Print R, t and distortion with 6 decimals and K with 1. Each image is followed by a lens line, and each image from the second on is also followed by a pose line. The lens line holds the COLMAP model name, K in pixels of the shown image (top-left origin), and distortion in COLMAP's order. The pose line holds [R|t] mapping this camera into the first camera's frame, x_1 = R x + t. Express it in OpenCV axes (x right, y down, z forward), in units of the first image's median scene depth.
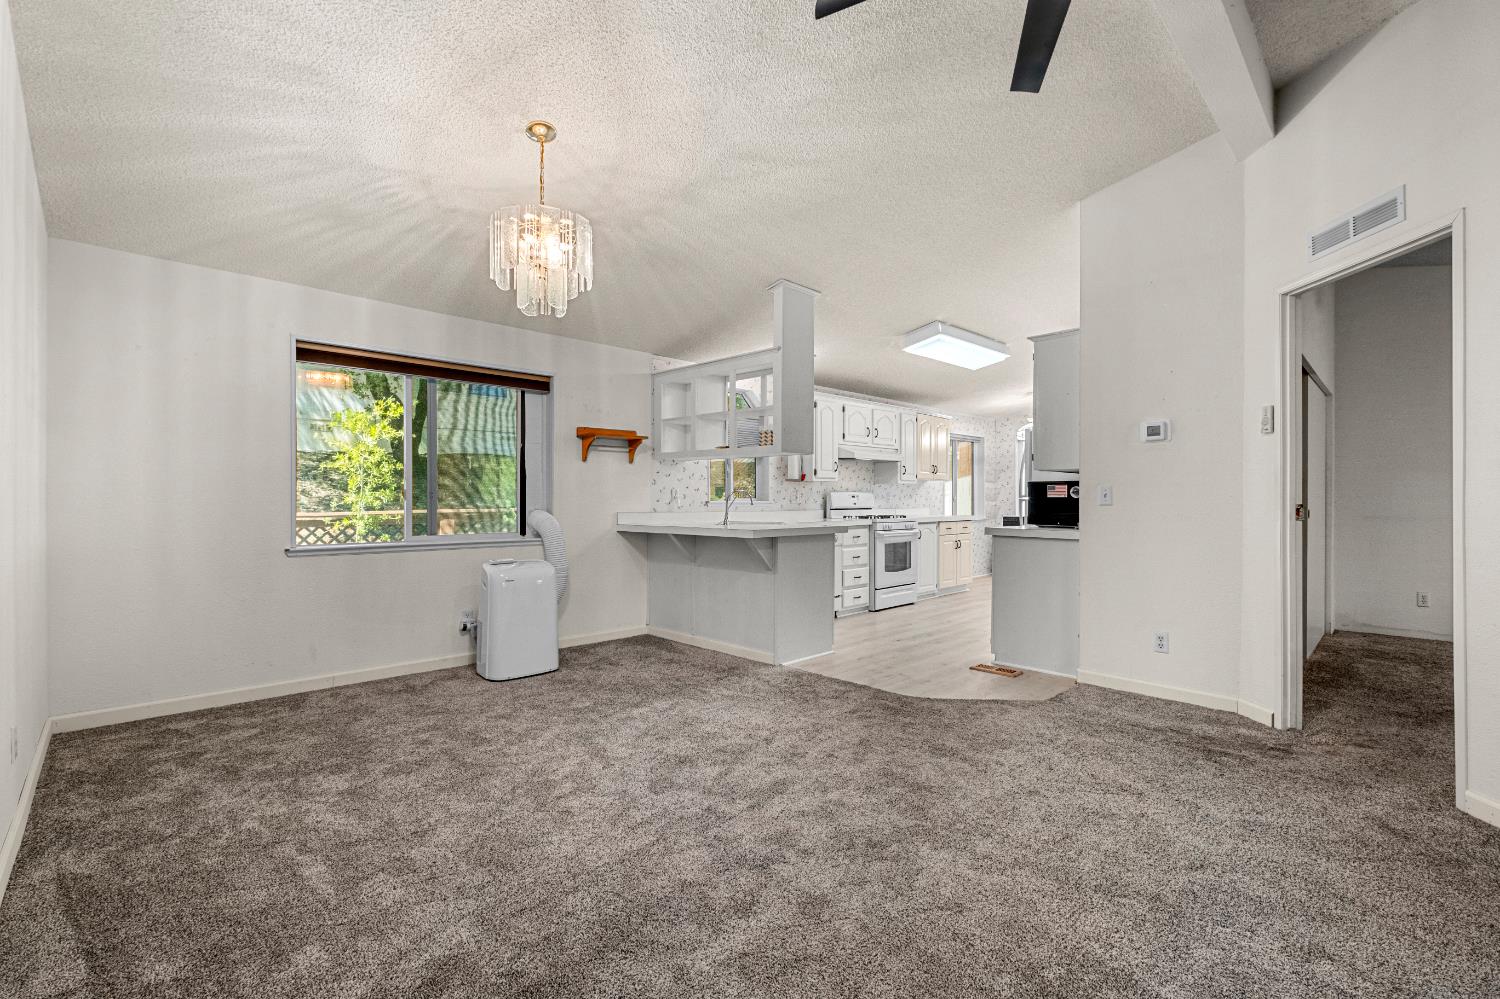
lens RADIAL K [[648.6, 0, 753.5], [0, 648.6, 505.3], [0, 0, 1]] dist [-0.004388, -0.001301]
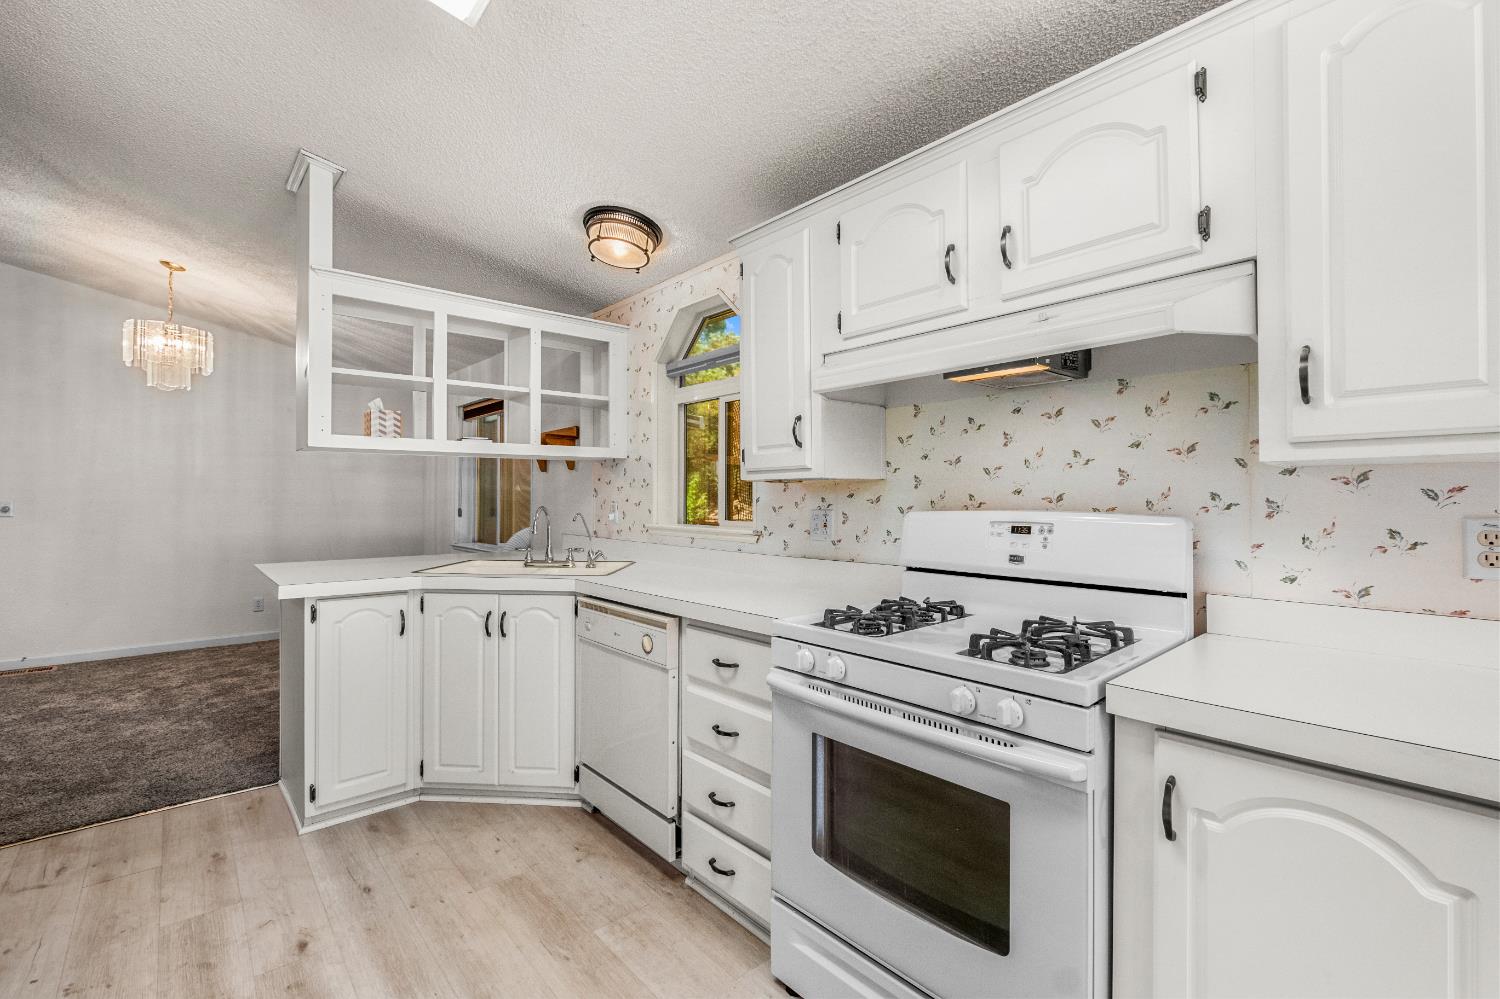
lens RADIAL K [[648.6, 0, 744.5], [0, 648.6, 487.6], [0, 0, 1]] dist [-0.004388, -0.001301]
pose [[-0.050130, -0.015635, -0.998620, 0.514383], [-0.008270, 0.999850, -0.015239, -0.031413], [0.998708, 0.007495, -0.050251, 1.148562]]
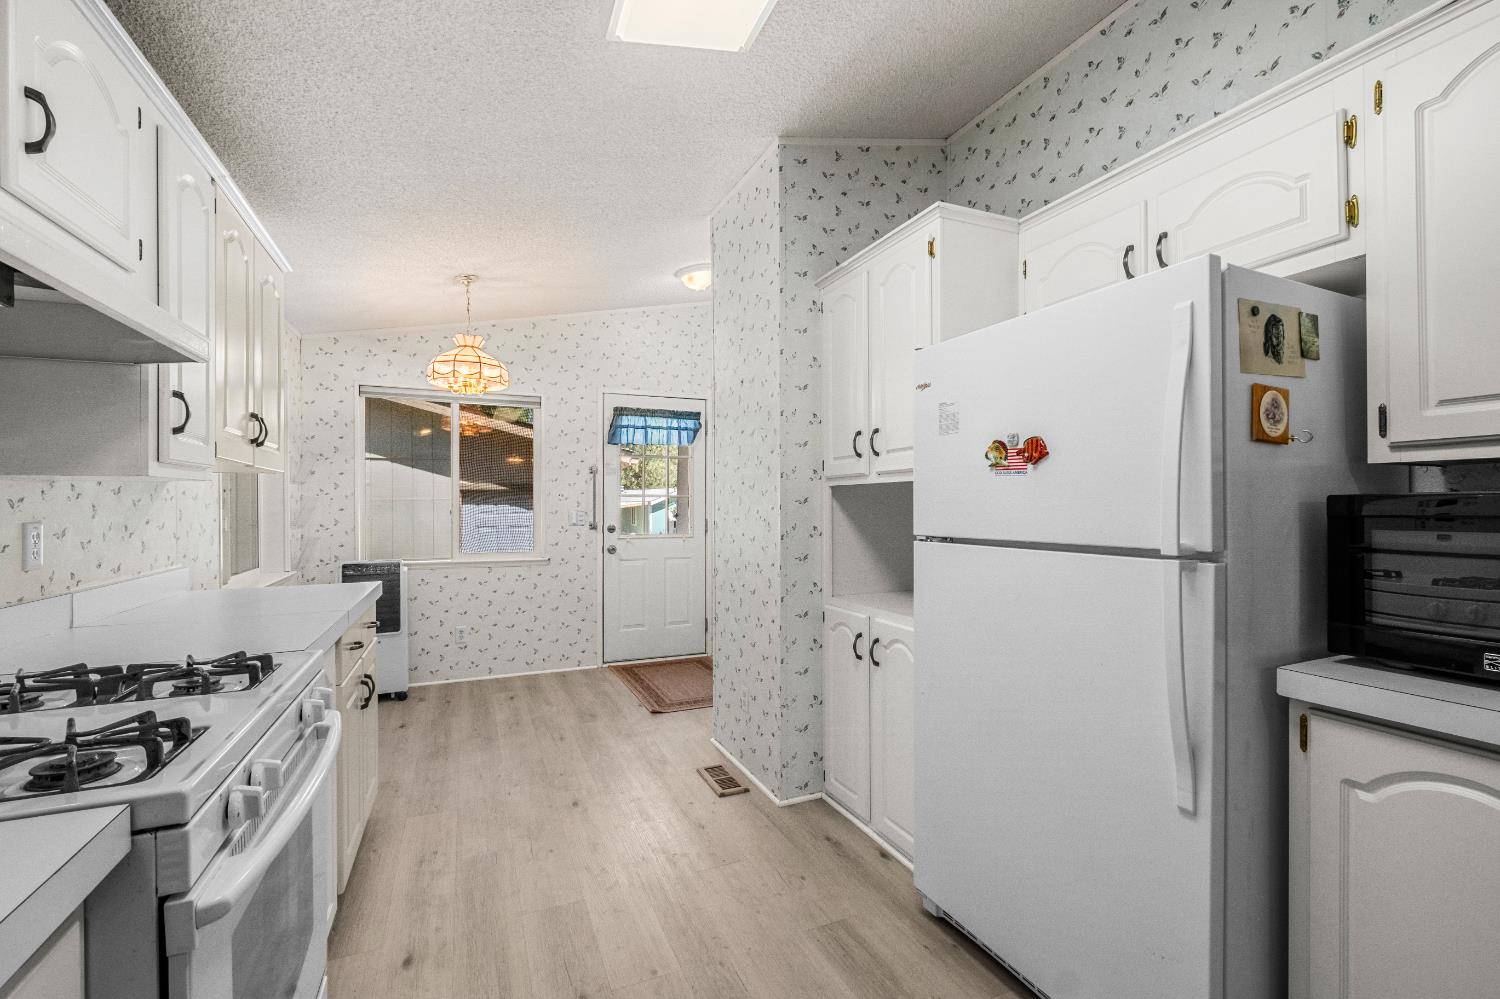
lens RADIAL K [[648.6, 0, 744.7], [0, 648.6, 500.6], [0, 0, 1]] dist [-0.004388, -0.001301]
pose [[0.353495, 0.002501, 0.935433, 0.137337], [0.012548, 0.999894, -0.007416, -0.030027], [-0.935352, 0.014359, 0.353426, 1.000297]]
